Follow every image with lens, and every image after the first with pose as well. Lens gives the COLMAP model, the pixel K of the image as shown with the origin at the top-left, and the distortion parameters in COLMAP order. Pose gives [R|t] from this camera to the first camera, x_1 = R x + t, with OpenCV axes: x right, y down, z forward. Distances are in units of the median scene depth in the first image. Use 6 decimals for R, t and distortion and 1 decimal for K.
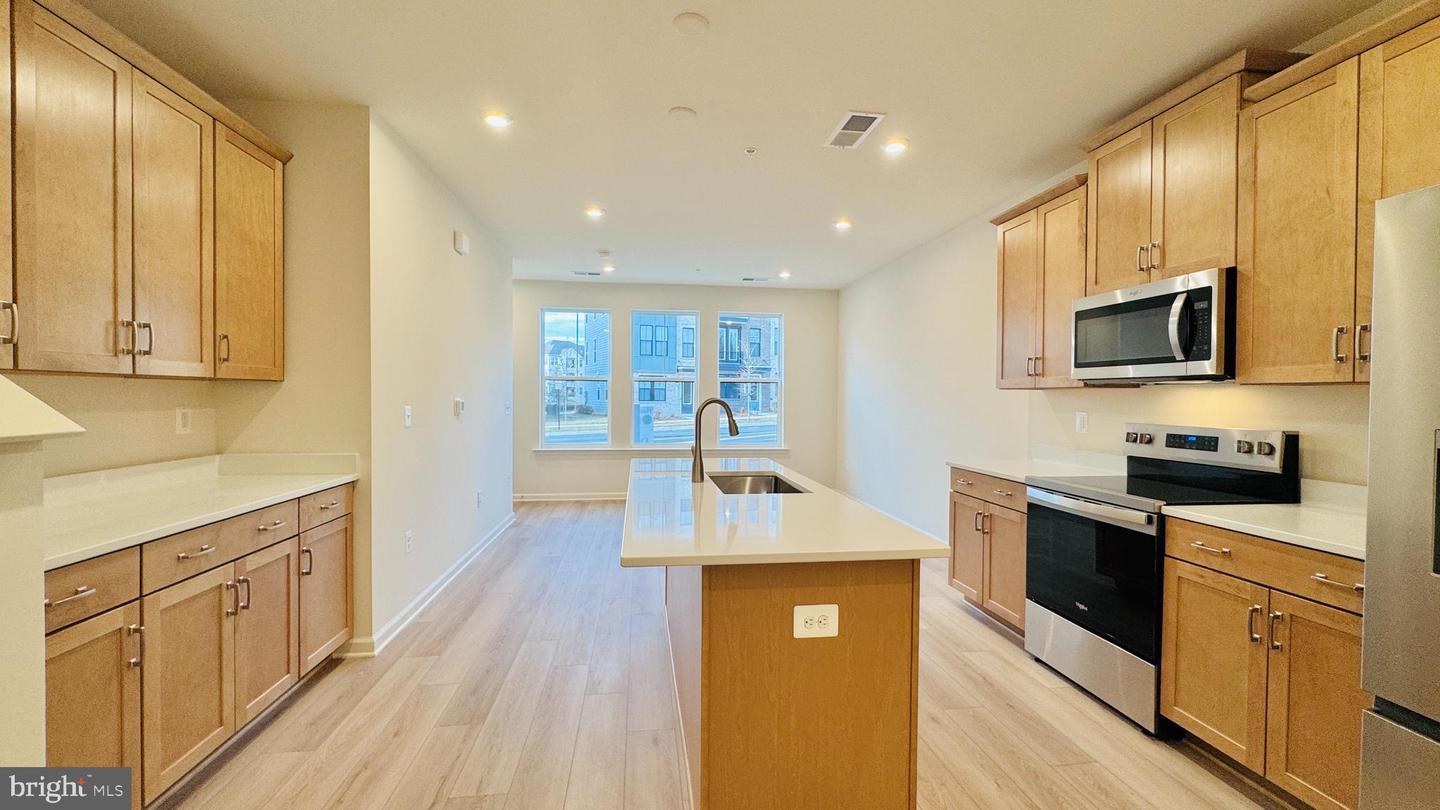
lens RADIAL K [[578.7, 0, 708.6], [0, 578.7, 403.8], [0, 0, 1]] dist [-0.002459, -0.000601]
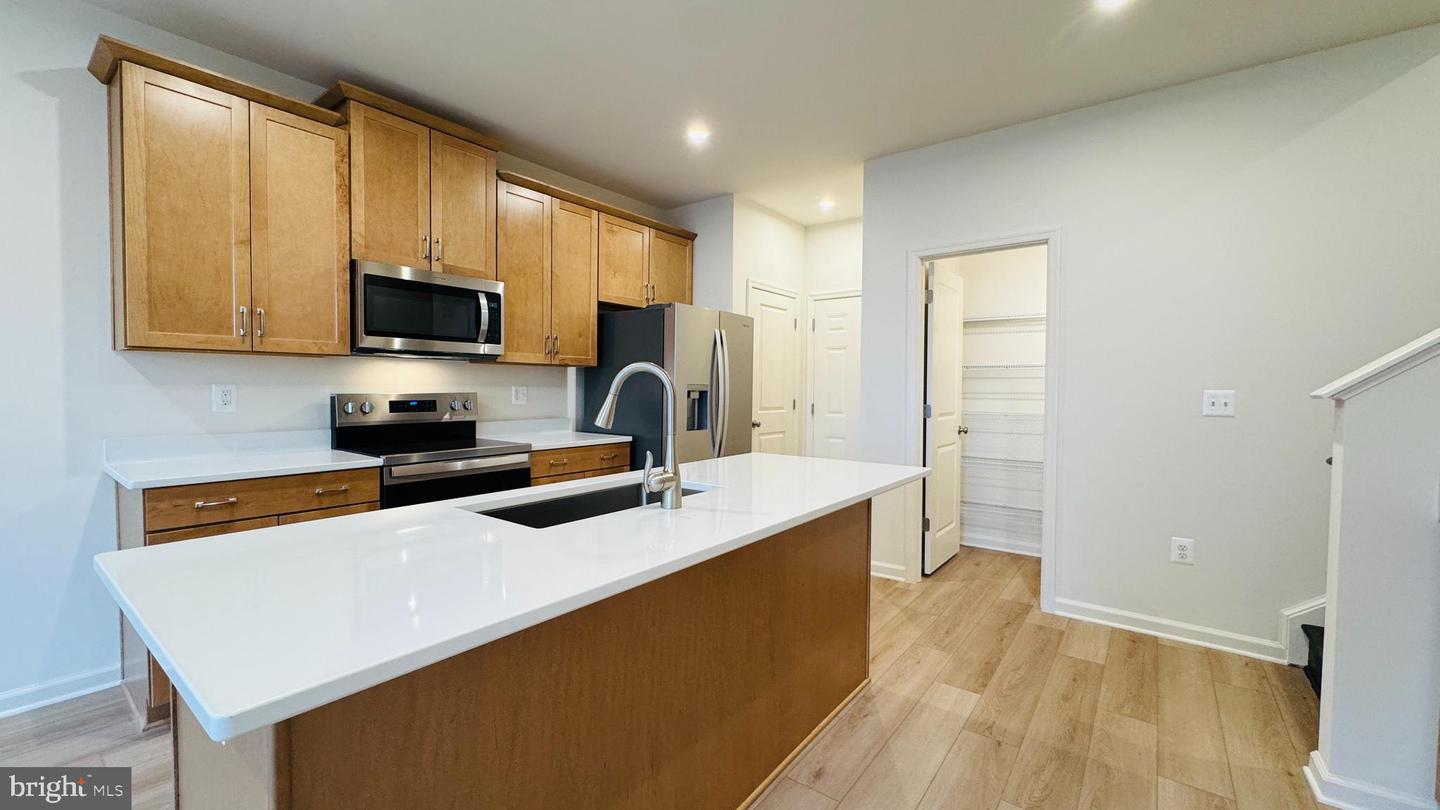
lens RADIAL K [[578.7, 0, 721.6], [0, 578.7, 405.0], [0, 0, 1]] dist [-0.002459, -0.000601]
pose [[-0.721942, -0.038290, 0.690893, -0.438036], [-0.005169, 0.998738, 0.049950, -0.000464], [-0.691934, 0.032490, -0.721229, 1.338648]]
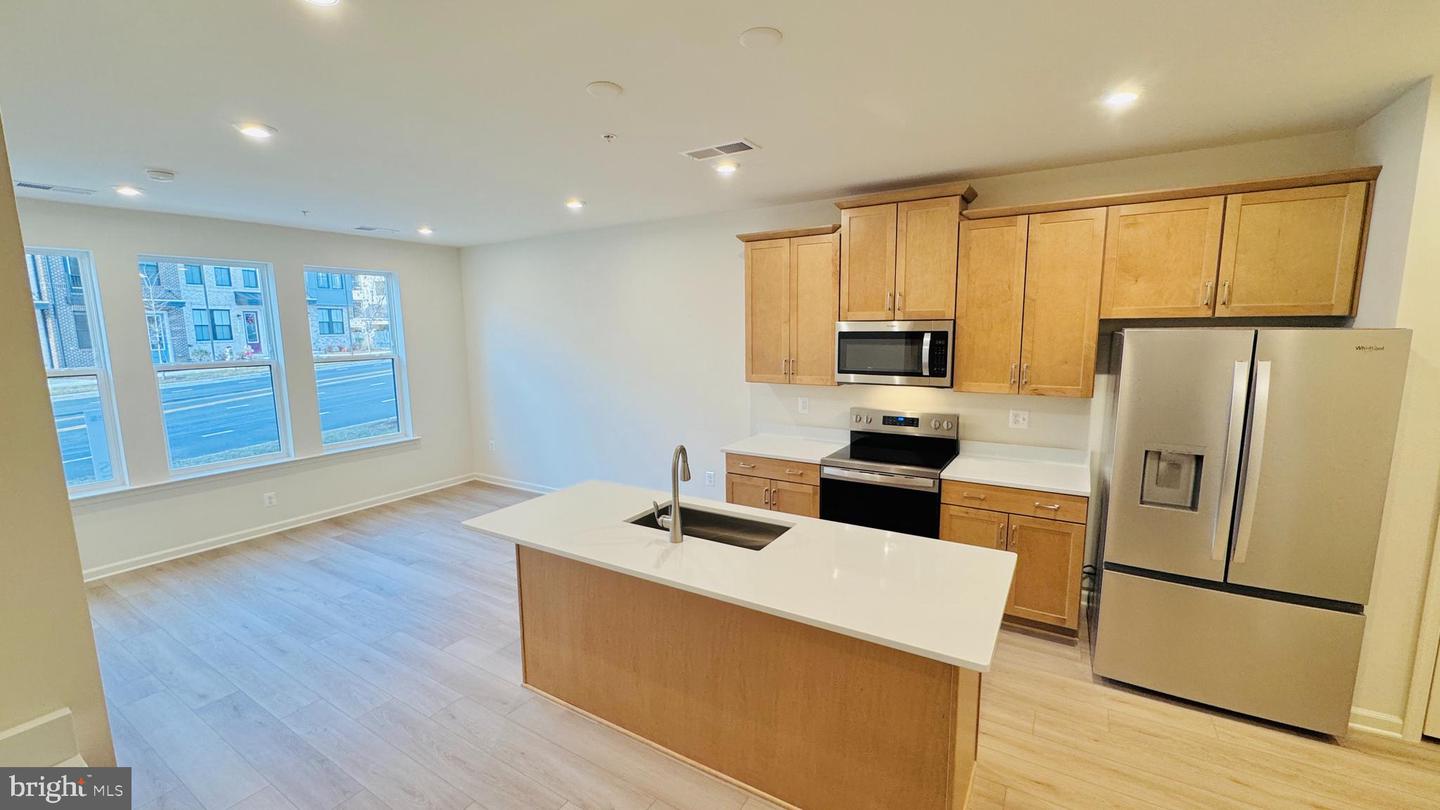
lens RADIAL K [[578.7, 0, 718.0], [0, 578.7, 401.7], [0, 0, 1]] dist [-0.002459, -0.000601]
pose [[0.623932, -0.116528, 0.772742, -0.622865], [0.027894, 0.991511, 0.126995, -0.184997], [-0.780981, -0.057682, 0.621886, 0.393305]]
